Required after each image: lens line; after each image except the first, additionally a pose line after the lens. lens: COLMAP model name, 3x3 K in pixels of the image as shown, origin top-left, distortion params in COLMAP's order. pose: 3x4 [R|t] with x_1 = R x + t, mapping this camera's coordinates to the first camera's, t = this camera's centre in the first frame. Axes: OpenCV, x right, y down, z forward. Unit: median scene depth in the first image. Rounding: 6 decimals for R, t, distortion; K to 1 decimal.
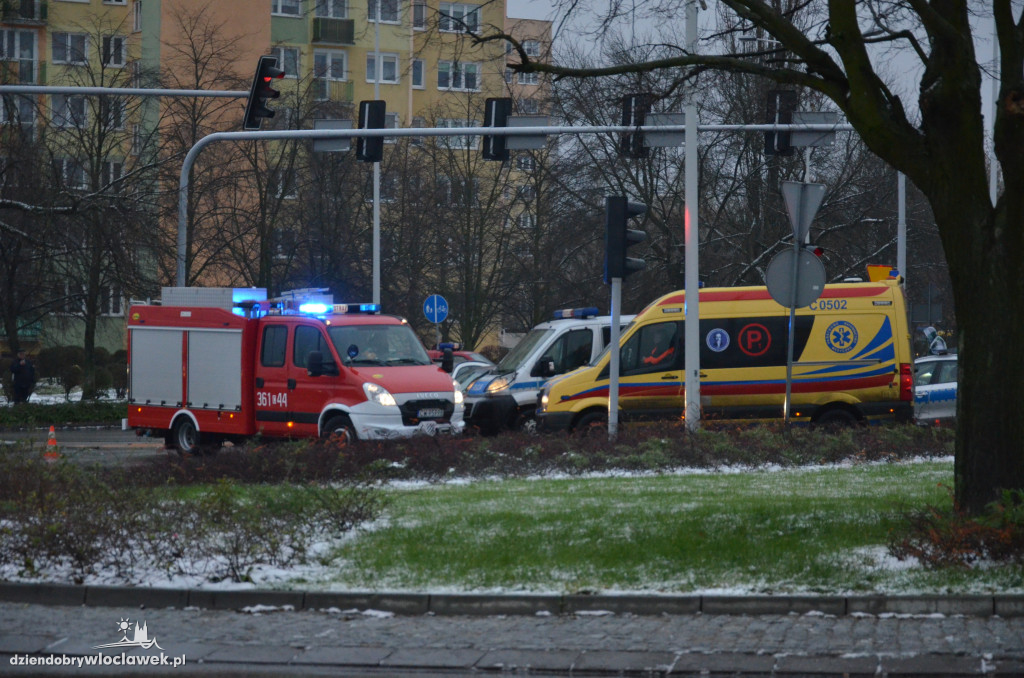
lens RADIAL K [[5304.3, 0, 495.1], [0, 5304.3, 414.3], [0, 0, 1]] dist [0.573582, 0.410221]
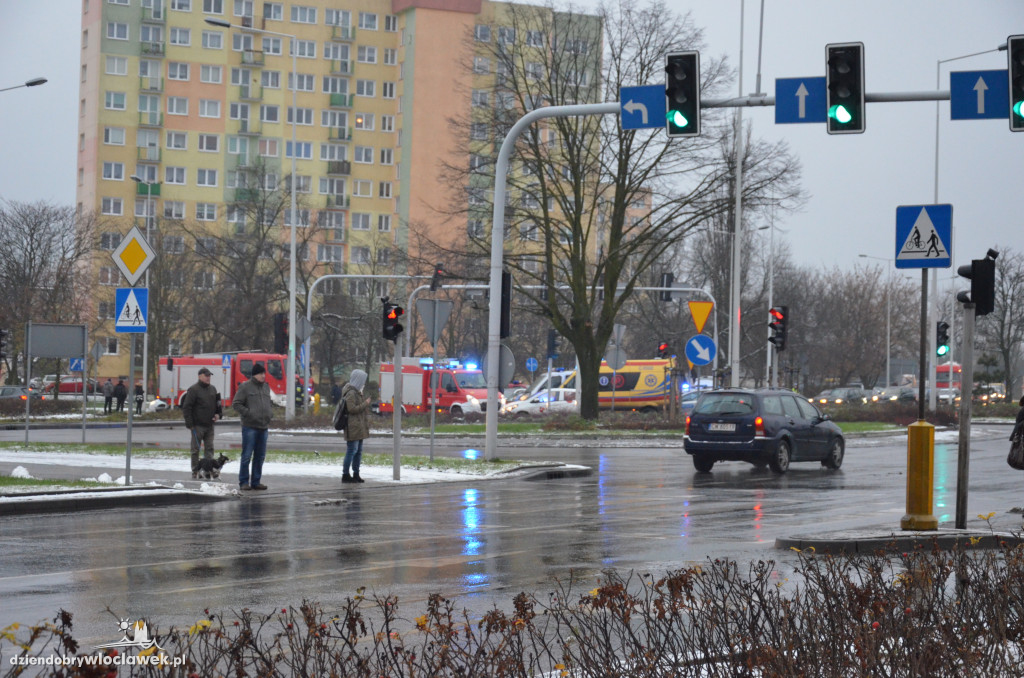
lens RADIAL K [[4652.7, 0, 511.7], [0, 4652.7, 419.7], [0, 0, 1]] dist [0.299823, 3.761954]
pose [[0.998766, 0.016063, -0.046990, 0.103484], [-0.016307, 0.999855, -0.004815, 0.016665], [0.046906, 0.005575, 0.998884, -1.278659]]
